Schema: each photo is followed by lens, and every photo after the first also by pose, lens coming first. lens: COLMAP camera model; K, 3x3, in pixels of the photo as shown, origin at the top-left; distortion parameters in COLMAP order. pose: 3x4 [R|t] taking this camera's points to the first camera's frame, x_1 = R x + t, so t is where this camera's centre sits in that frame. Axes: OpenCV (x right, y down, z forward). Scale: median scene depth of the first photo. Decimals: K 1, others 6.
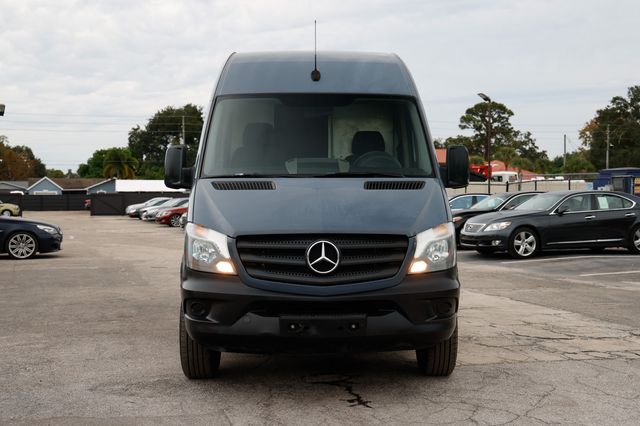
lens RADIAL K [[850.3, 0, 327.0], [0, 850.3, 207.4], [0, 0, 1]] dist [0.152208, 0.000000]
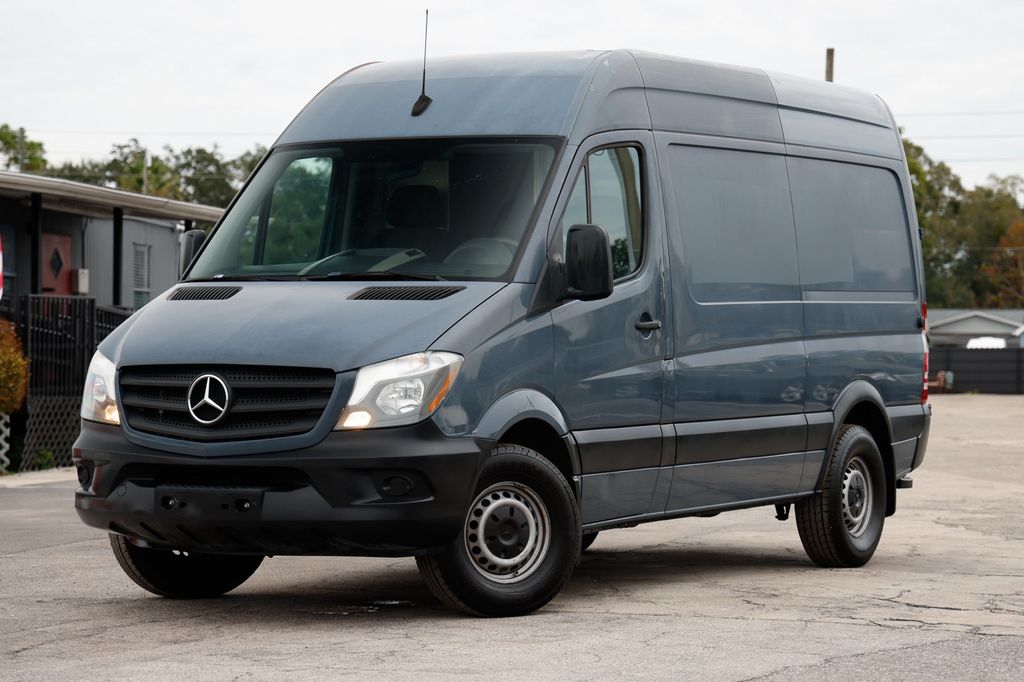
lens RADIAL K [[2698.7, 0, 507.9], [0, 2698.7, 339.6], [0, 0, 1]] dist [0.621140, 0.000000]
pose [[0.849385, 0.003848, -0.527760, 1.134131], [-0.014264, 0.999776, -0.015667, 0.035693], [0.527581, 0.020836, 0.849249, -0.588901]]
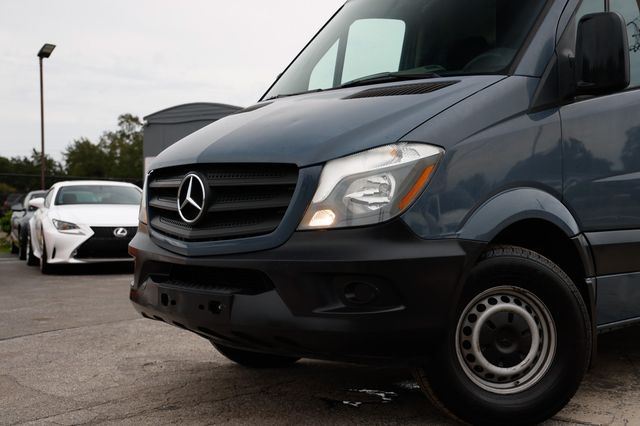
lens RADIAL K [[857.3, 0, 316.1], [0, 857.3, 214.0], [0, 0, 1]] dist [0.101695, 0.000000]
pose [[0.630962, 0.005581, -0.775793, 0.498963], [-0.009364, 0.999956, -0.000422, 0.059806], [0.775757, 0.007531, 0.630987, 0.560469]]
